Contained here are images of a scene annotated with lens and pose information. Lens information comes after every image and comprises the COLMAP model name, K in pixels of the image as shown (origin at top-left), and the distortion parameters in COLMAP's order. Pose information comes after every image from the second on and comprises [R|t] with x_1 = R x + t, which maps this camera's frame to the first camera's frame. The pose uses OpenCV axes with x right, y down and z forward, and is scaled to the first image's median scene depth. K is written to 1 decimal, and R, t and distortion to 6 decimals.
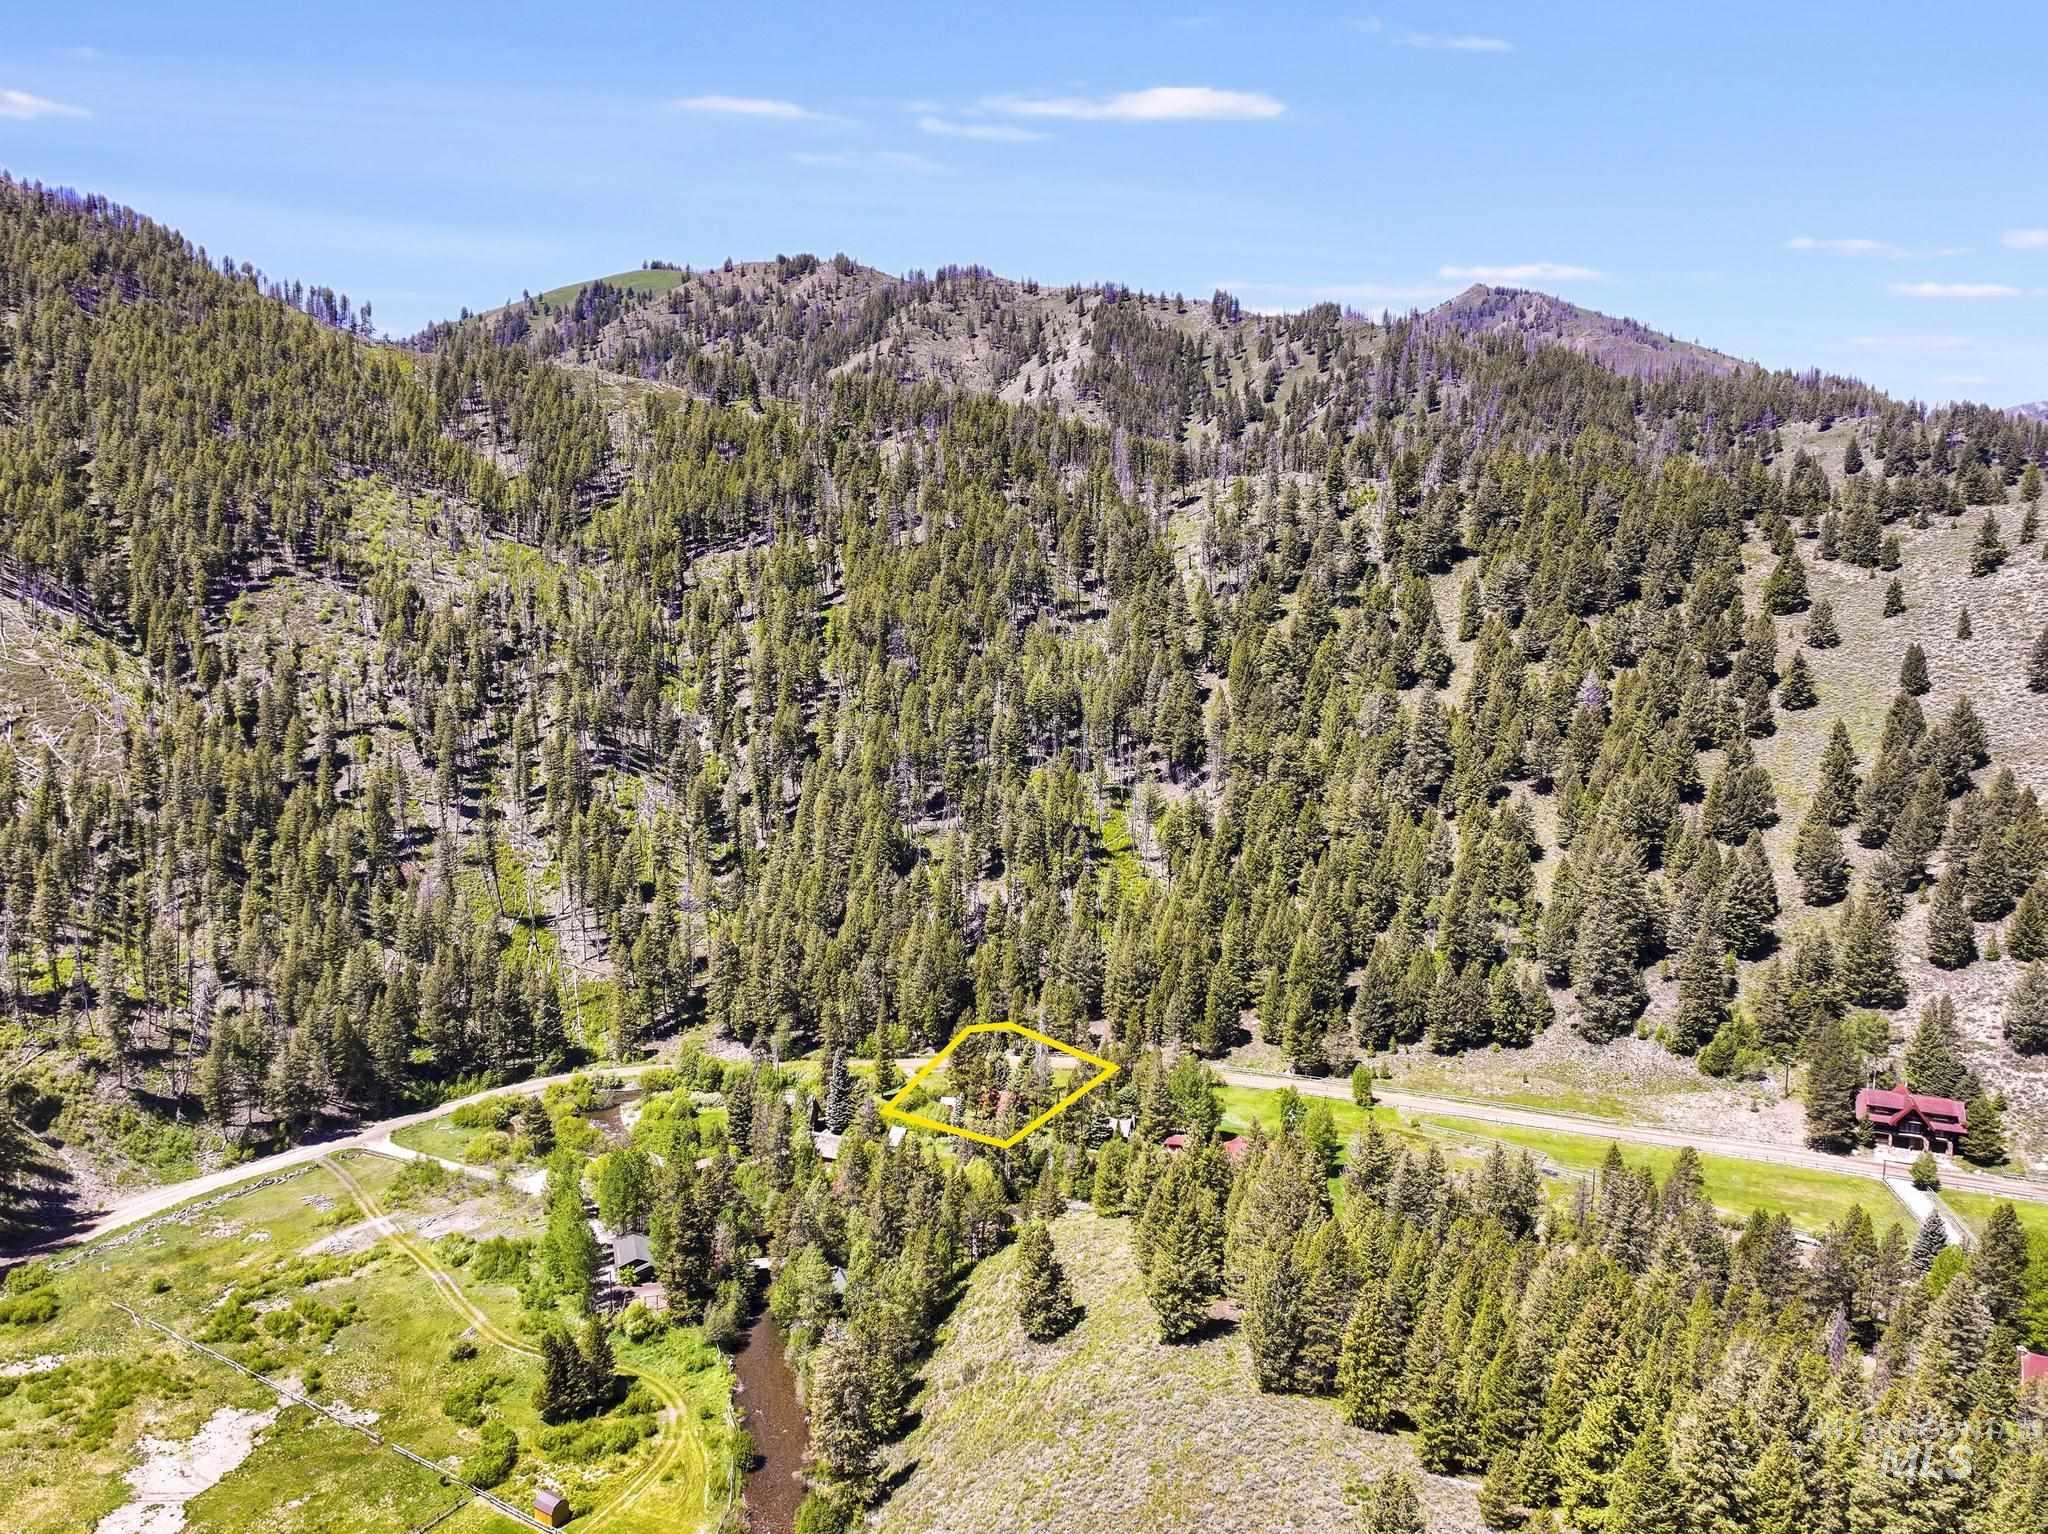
lens RADIAL K [[1496.5, 0, 1024.0], [0, 1496.5, 767.0], [0, 0, 1]] dist [0.003427, 0.013911]
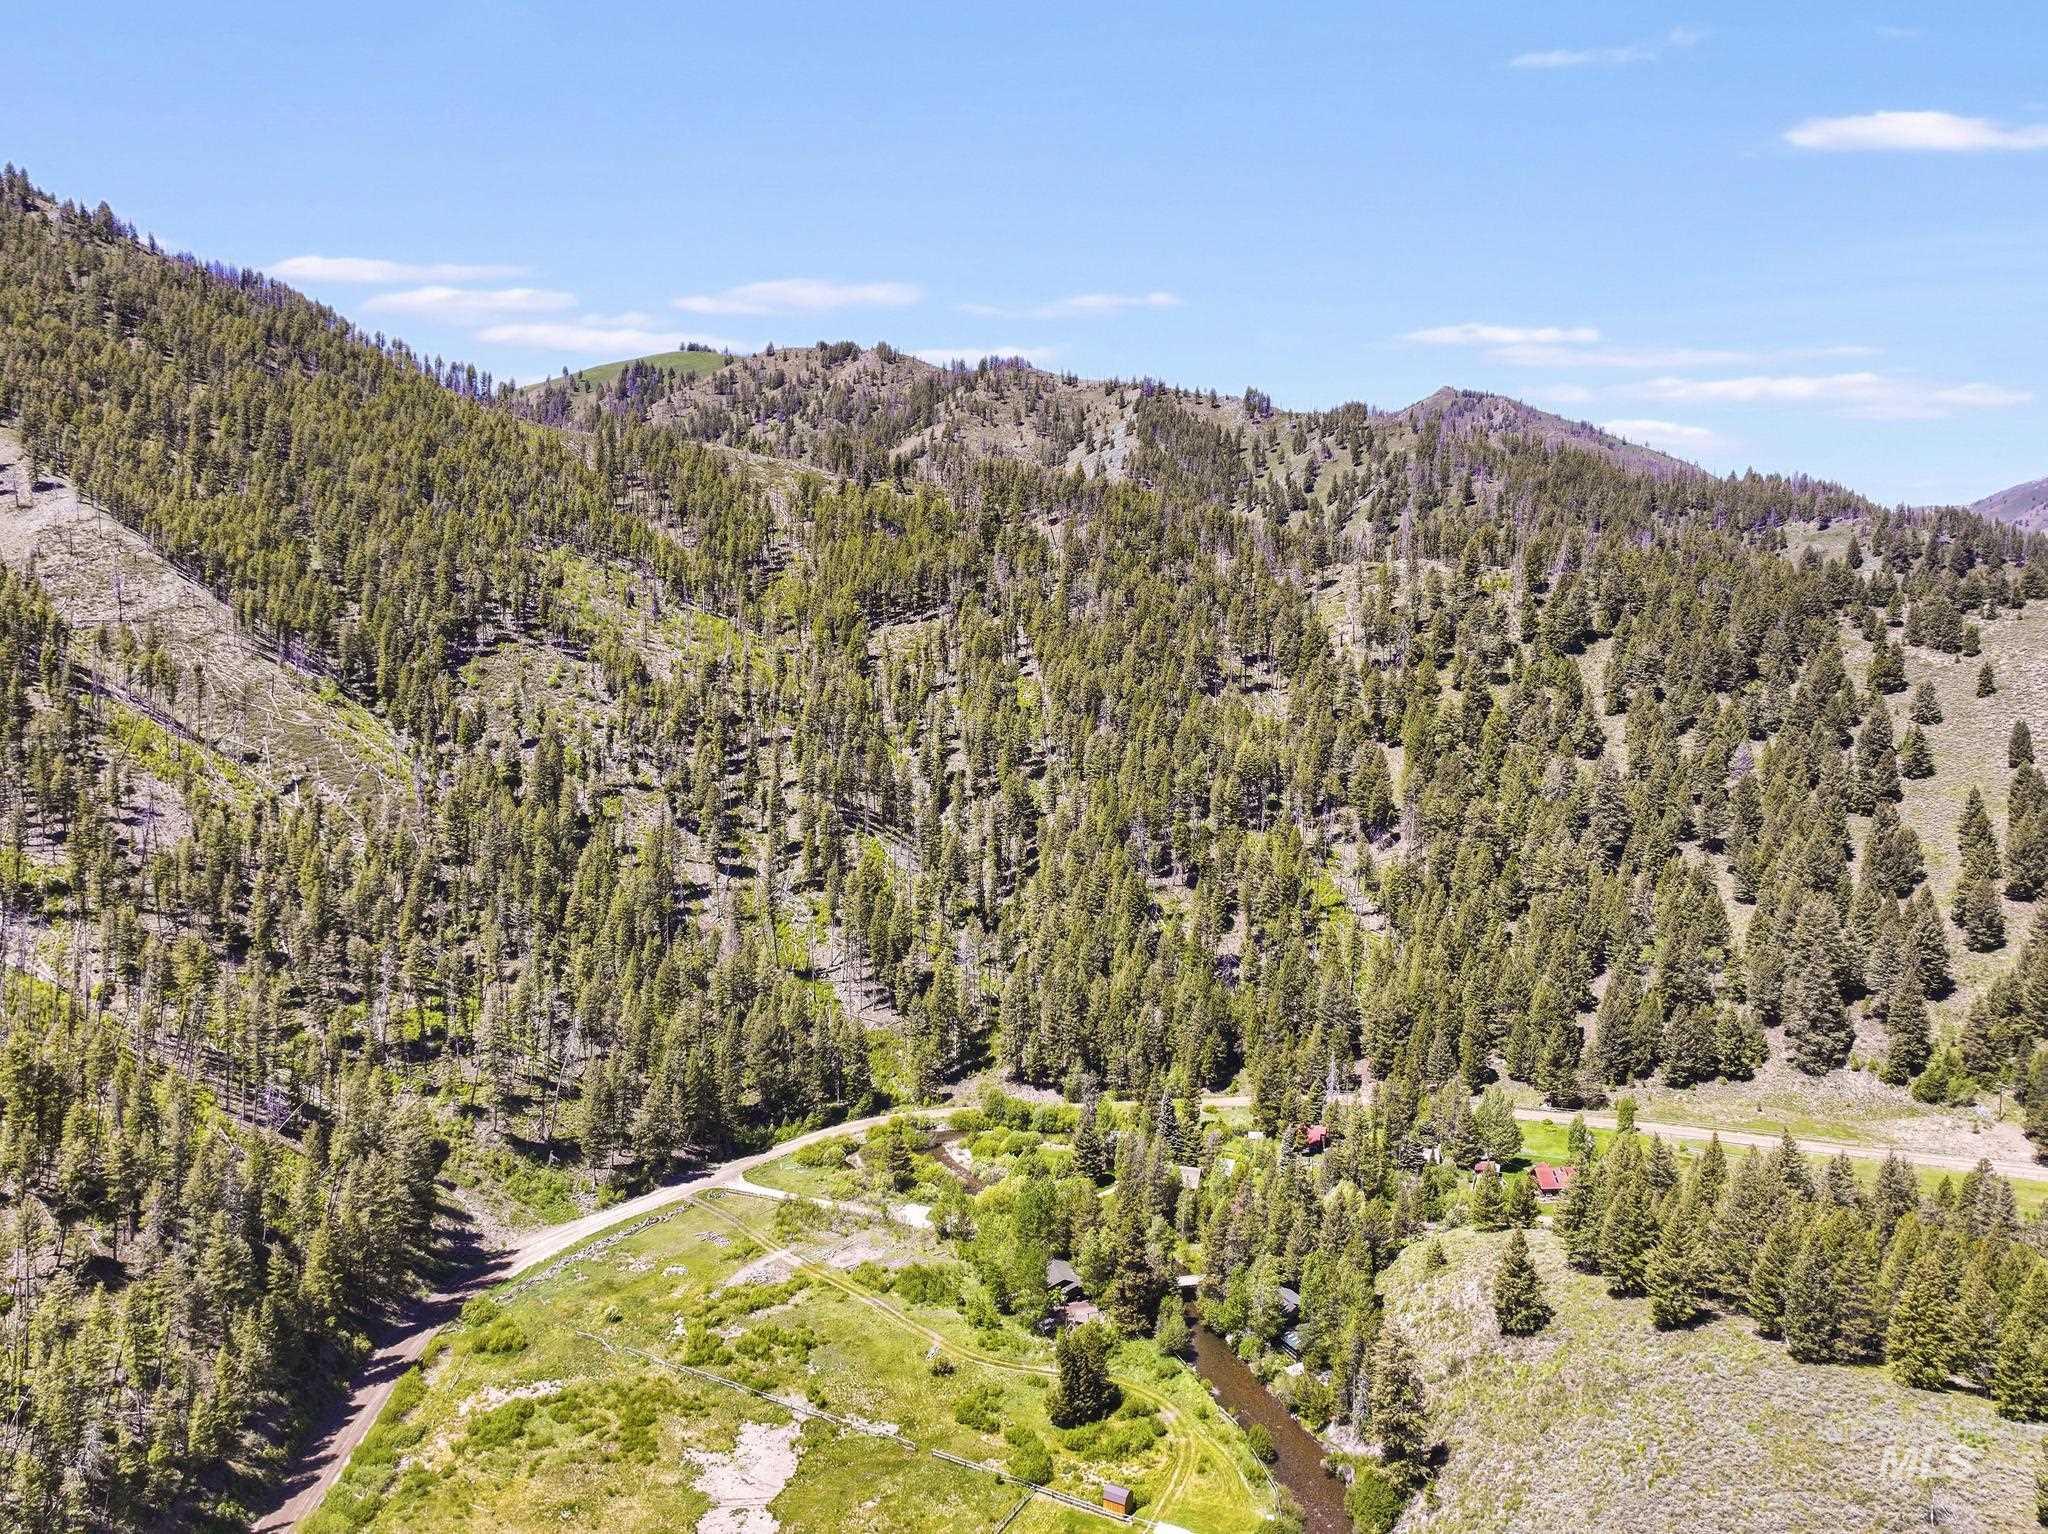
lens RADIAL K [[1477.3, 0, 1024.0], [0, 1477.3, 767.0], [0, 0, 1]] dist [0.008955, 0.005412]
pose [[0.996134, 0.005841, 0.087652, -0.247341], [-0.001502, 0.998774, -0.049490, 0.009090], [-0.087833, 0.049167, 0.994921, -0.045006]]
